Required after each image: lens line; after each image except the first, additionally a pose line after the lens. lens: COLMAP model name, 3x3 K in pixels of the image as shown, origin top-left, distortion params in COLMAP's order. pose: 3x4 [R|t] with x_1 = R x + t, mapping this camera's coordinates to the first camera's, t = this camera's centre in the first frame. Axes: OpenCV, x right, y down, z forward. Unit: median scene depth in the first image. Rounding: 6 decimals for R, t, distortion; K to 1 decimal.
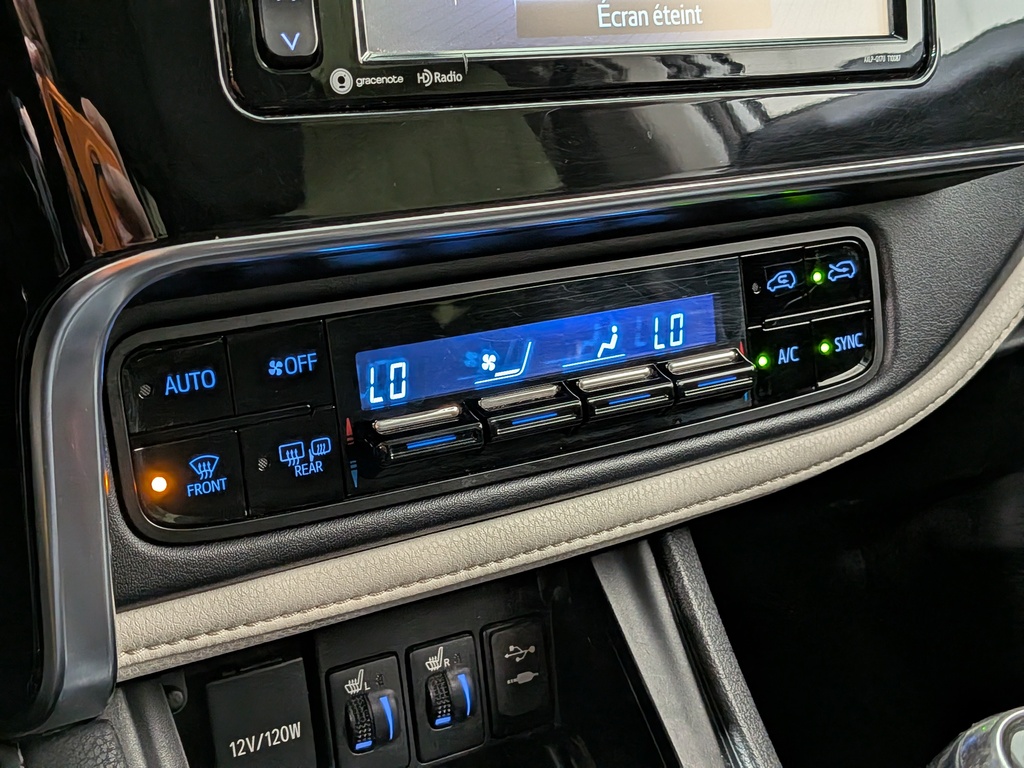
lens RADIAL K [[1513.4, 0, 479.8], [0, 1513.4, 399.6], [0, 0, 1]] dist [0.080837, 0.000000]
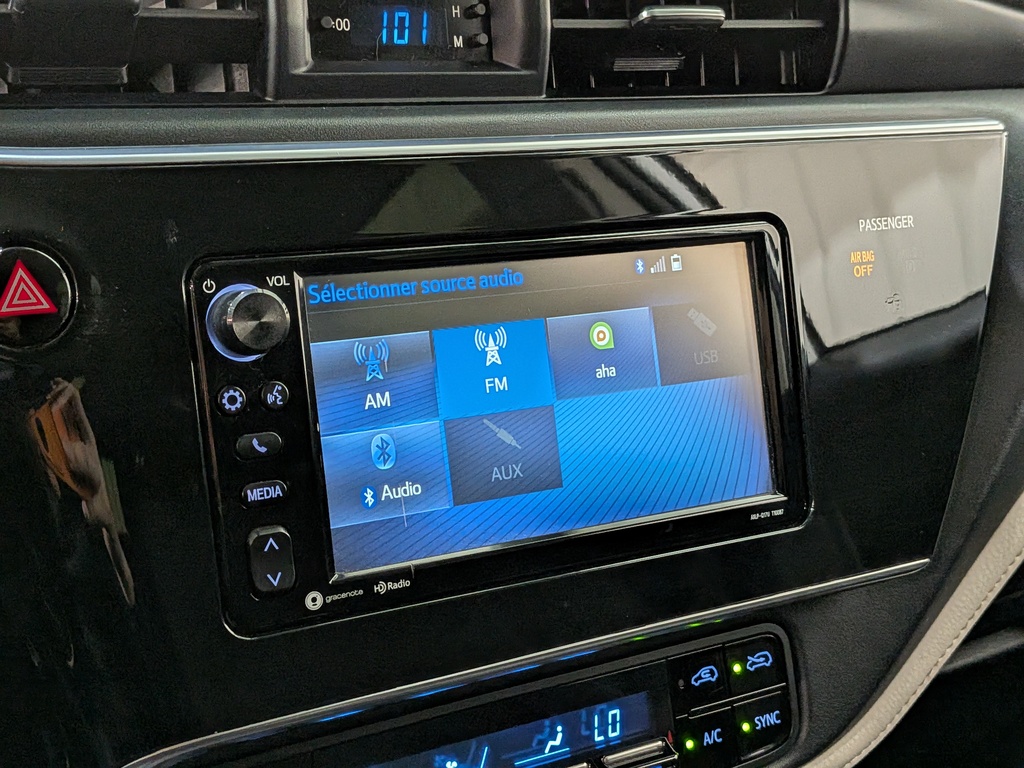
lens RADIAL K [[1533.8, 0, 512.8], [0, 1533.8, 387.4], [0, 0, 1]] dist [0.085479, 0.000000]
pose [[0.998254, -0.012454, -0.057742, 0.120087], [0.007009, 0.995589, -0.093561, -0.195193], [0.058653, 0.092993, 0.993938, -0.261728]]
